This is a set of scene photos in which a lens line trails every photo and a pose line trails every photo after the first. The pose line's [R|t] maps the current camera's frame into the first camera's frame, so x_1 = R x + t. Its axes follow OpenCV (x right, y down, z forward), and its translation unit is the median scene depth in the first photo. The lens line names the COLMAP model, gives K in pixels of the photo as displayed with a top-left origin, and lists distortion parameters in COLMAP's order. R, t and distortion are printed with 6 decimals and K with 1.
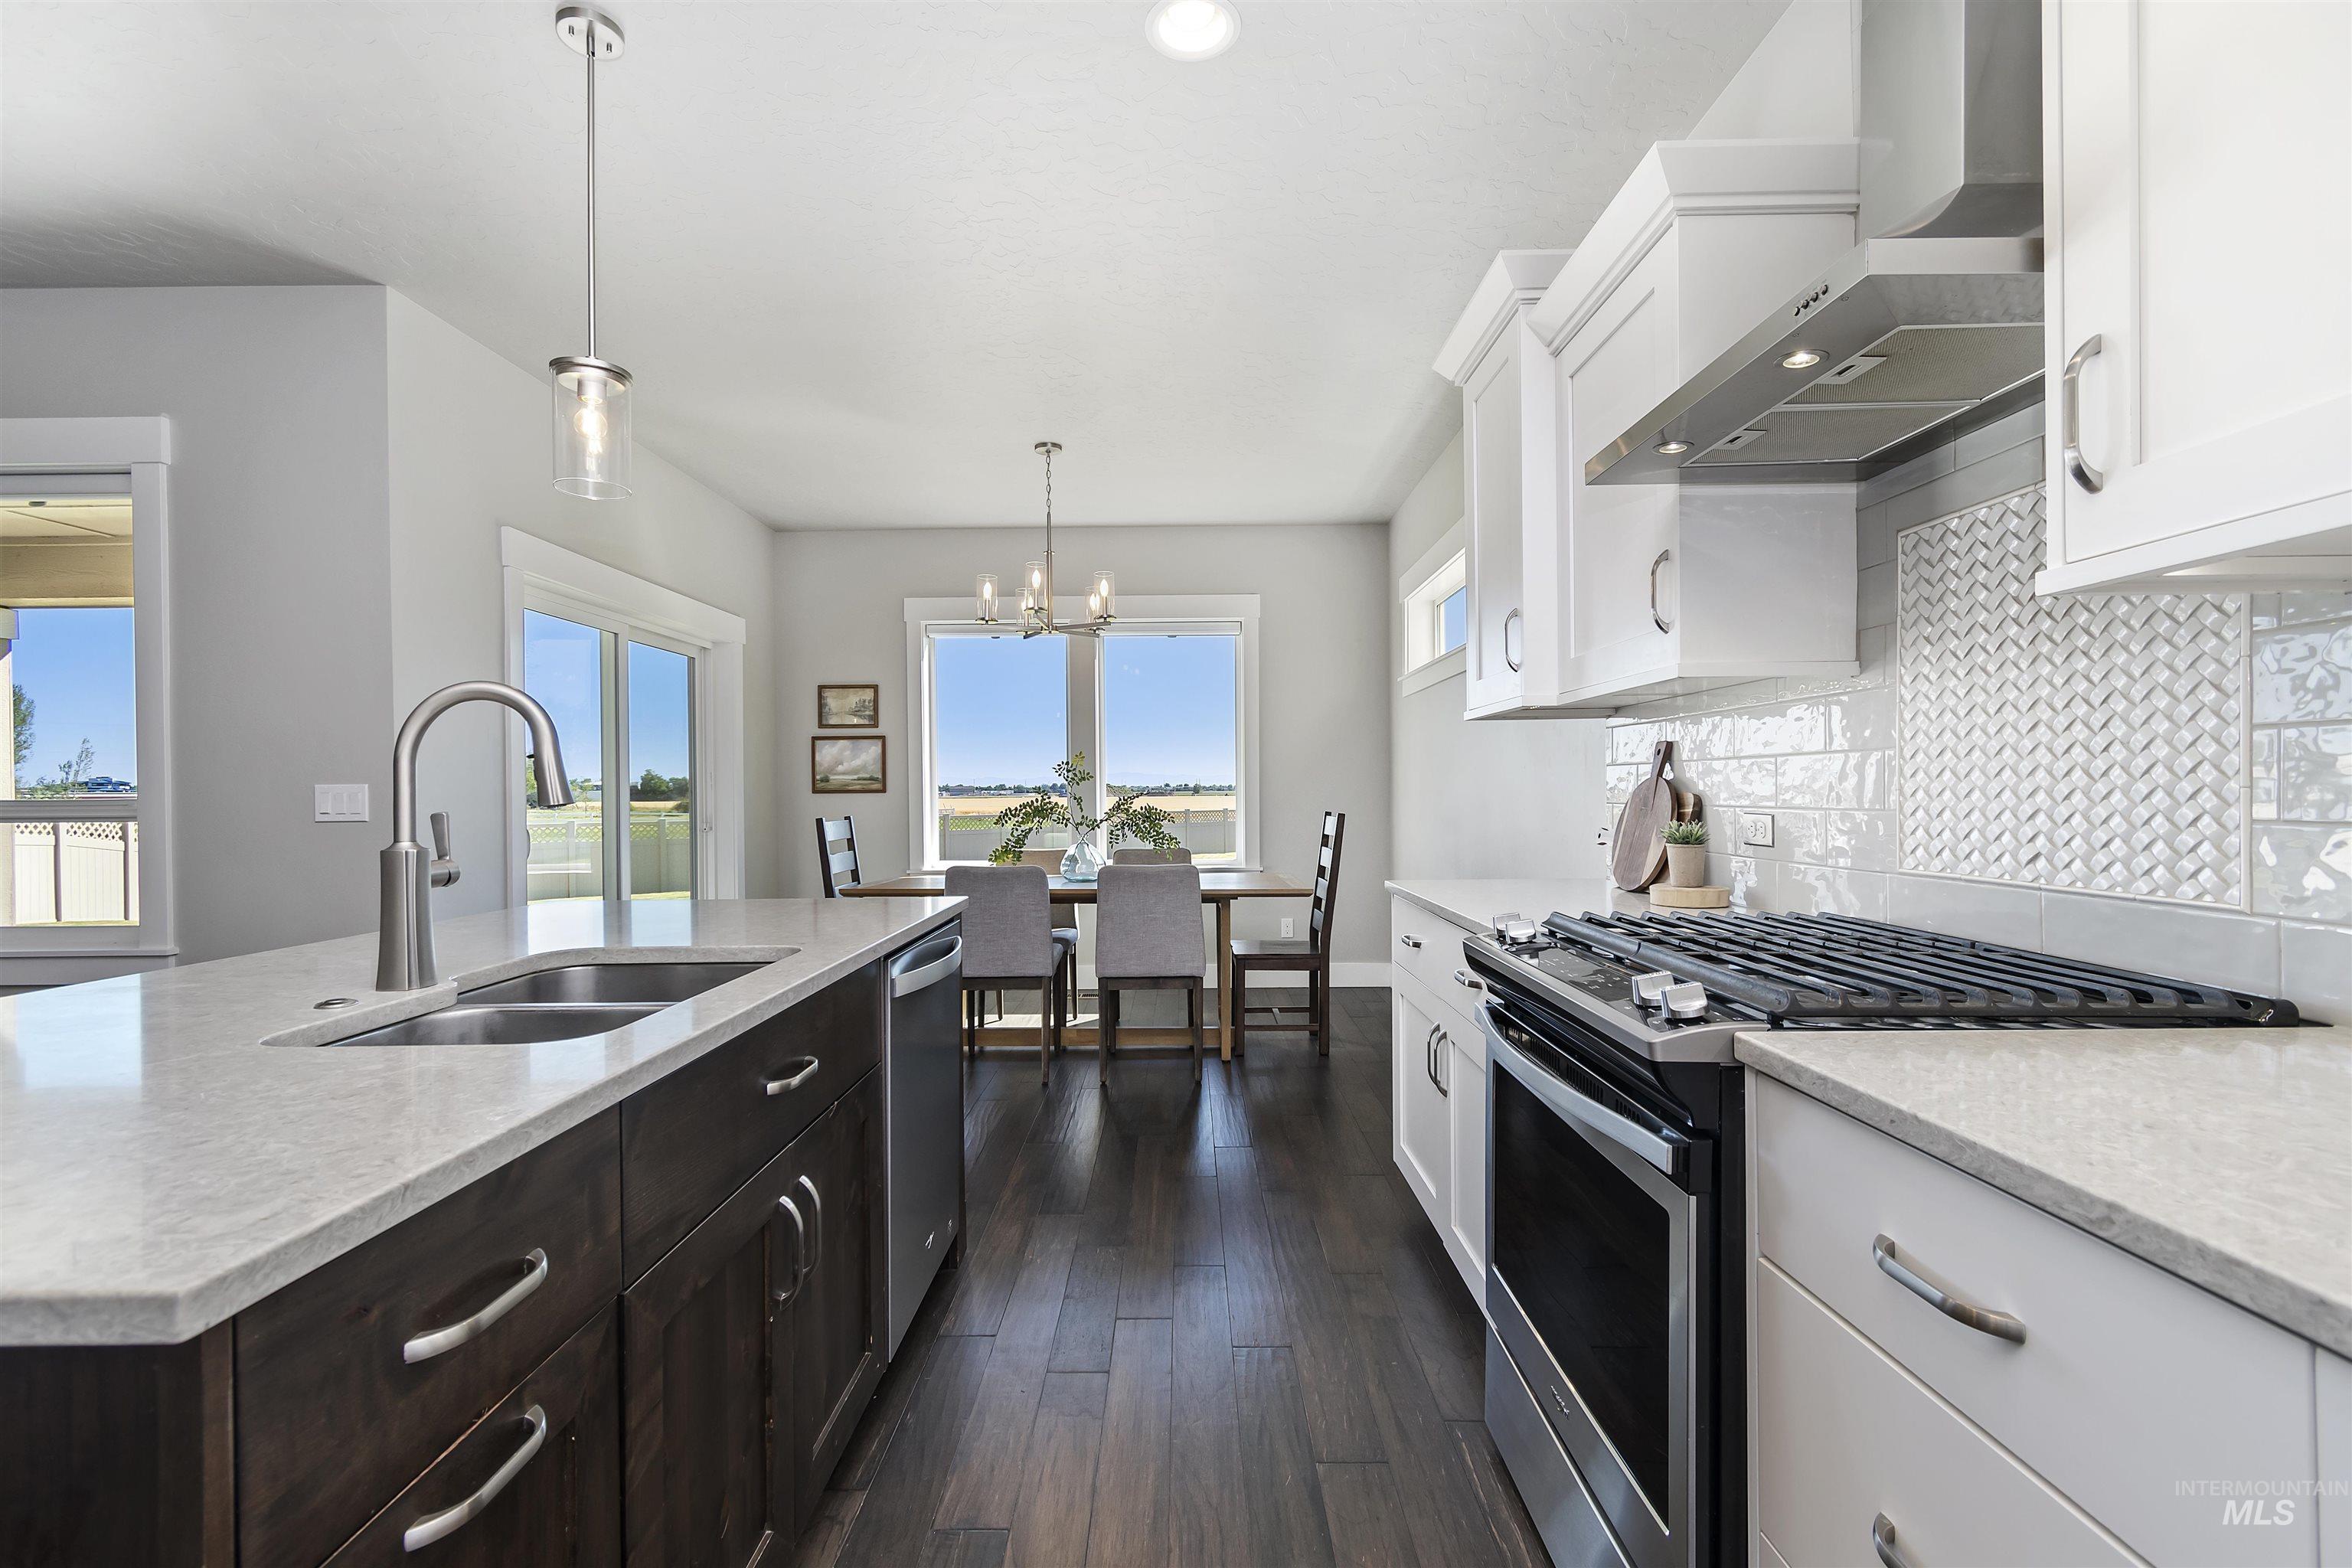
lens RADIAL K [[1039.5, 0, 1175.4], [0, 1039.5, 795.2], [0, 0, 1]] dist [-0.001110, -0.000620]
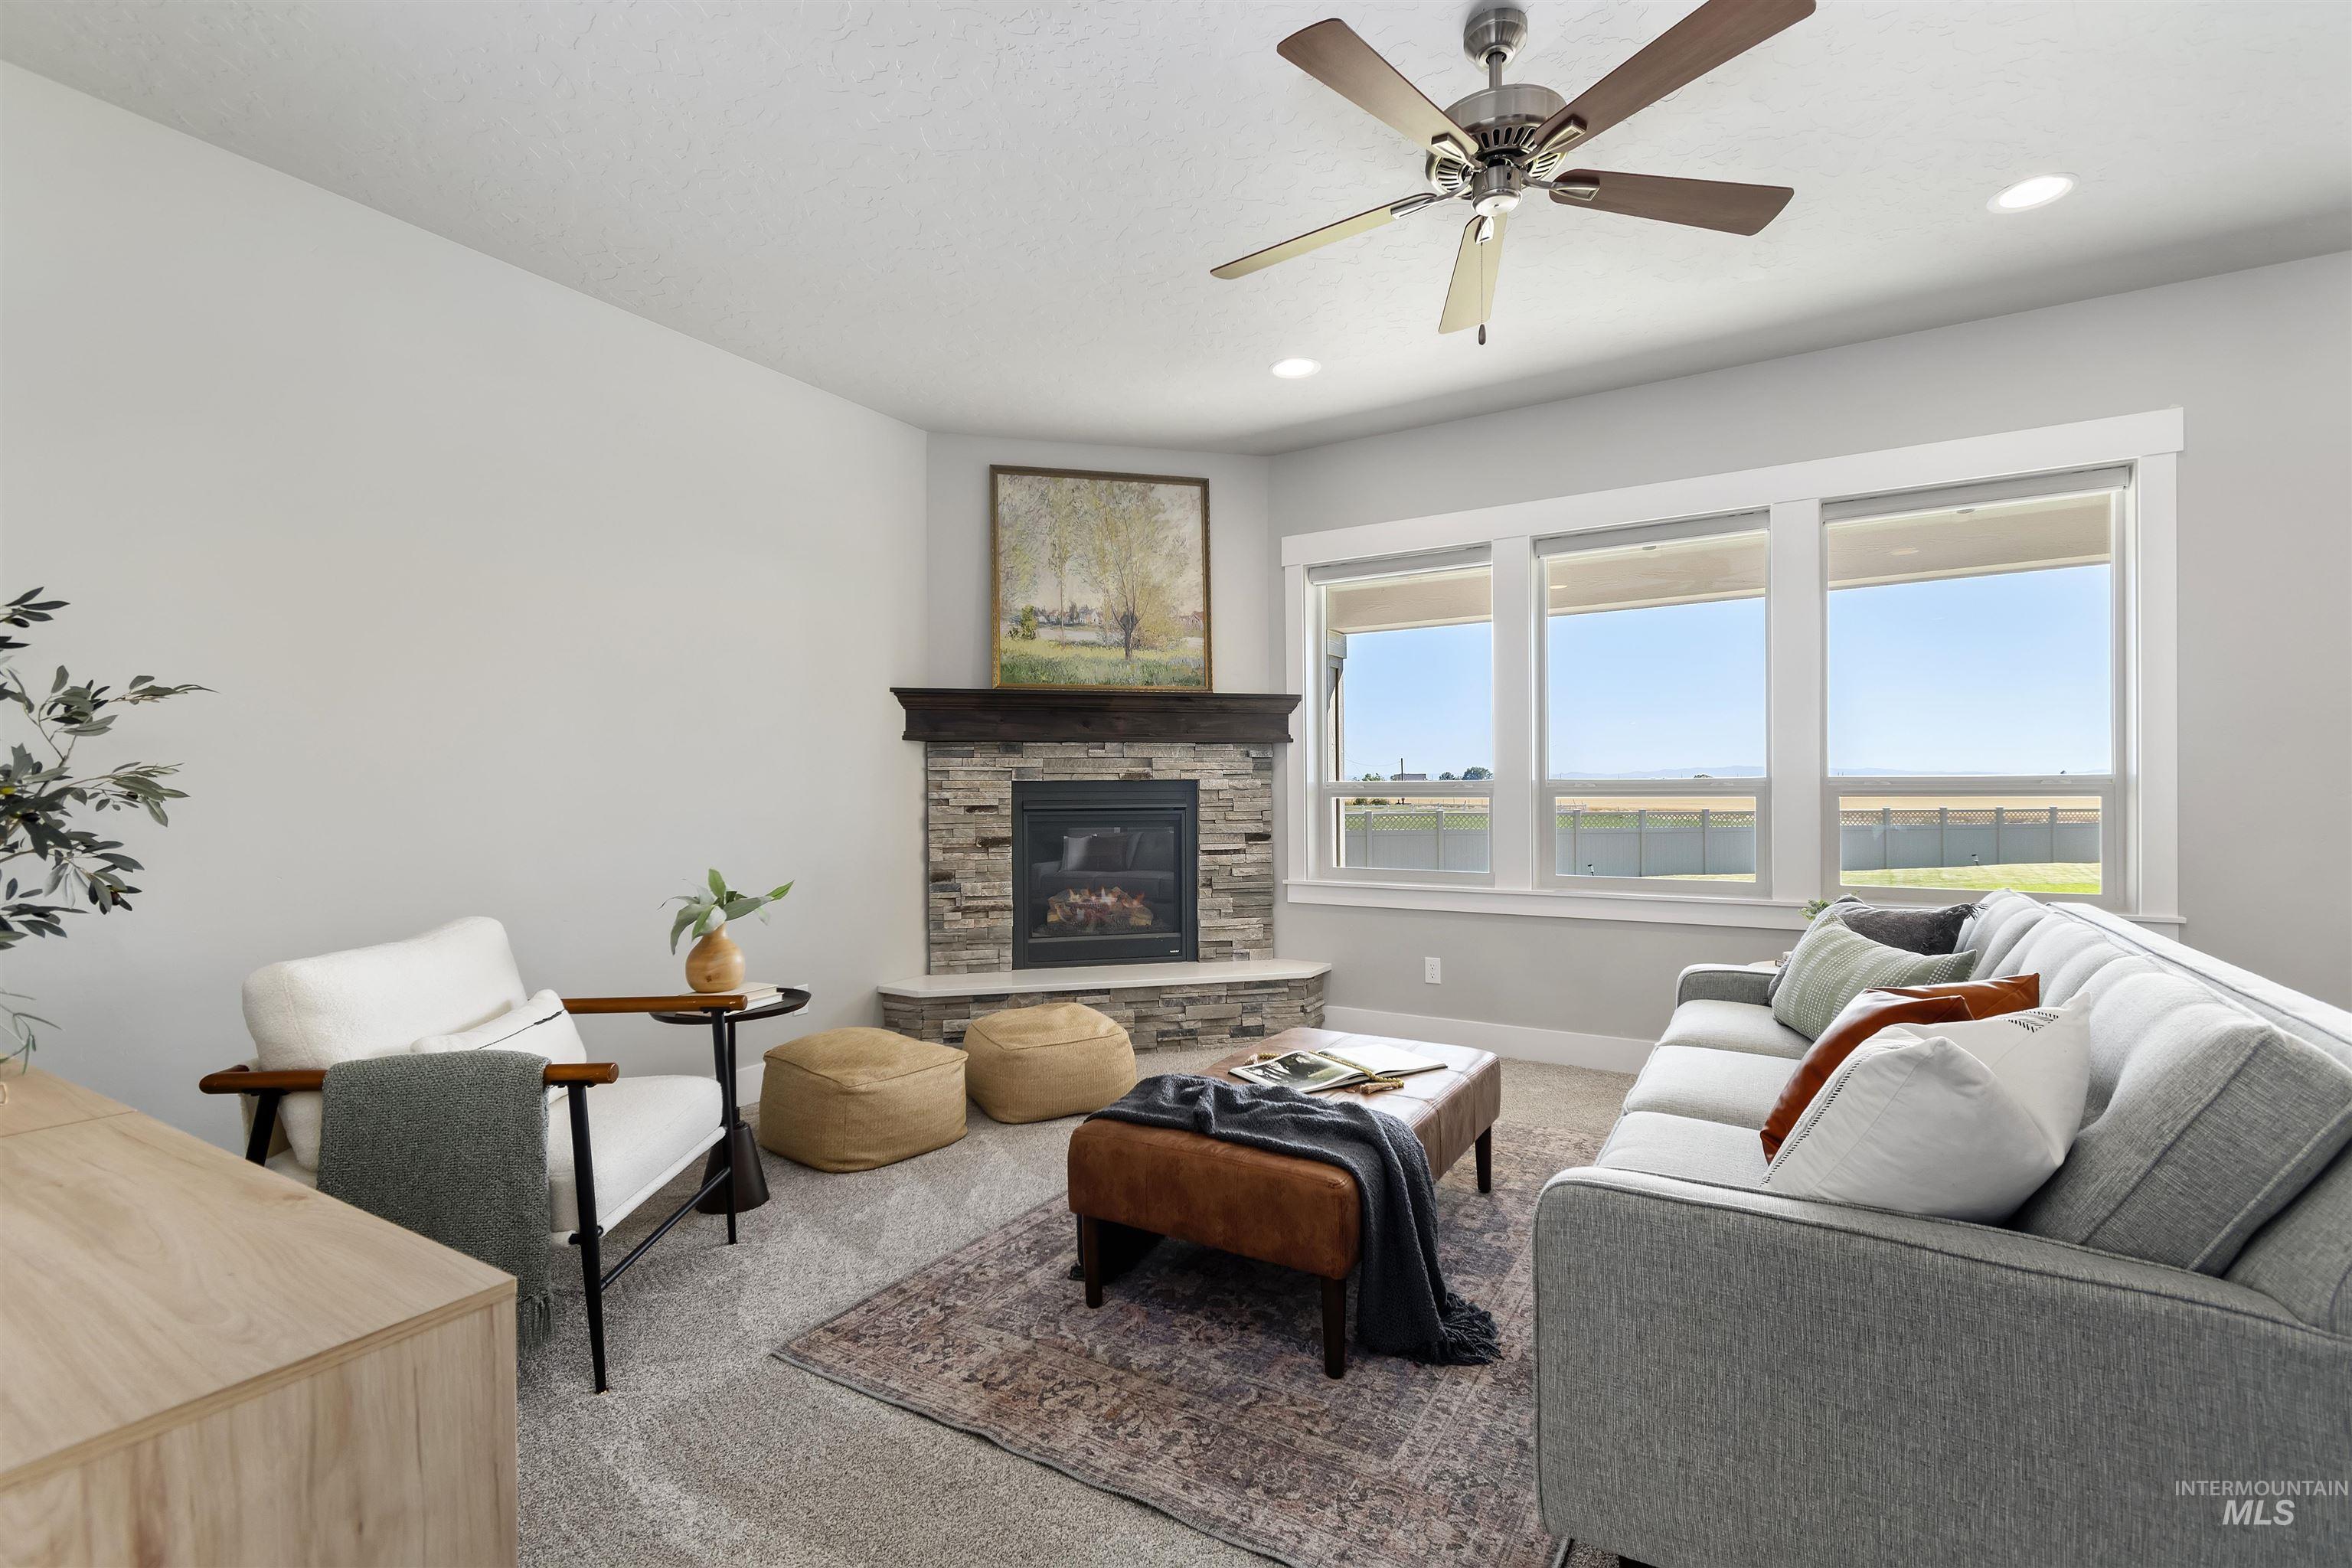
lens RADIAL K [[1048.7, 0, 1172.9], [0, 1048.7, 796.5], [0, 0, 1]] dist [0.002457, -0.000460]
pose [[0.855131, 0.005794, -0.518379, -0.738278], [-0.003113, 0.999977, 0.006042, 0.013506], [0.518402, -0.003553, 0.855130, -0.240400]]
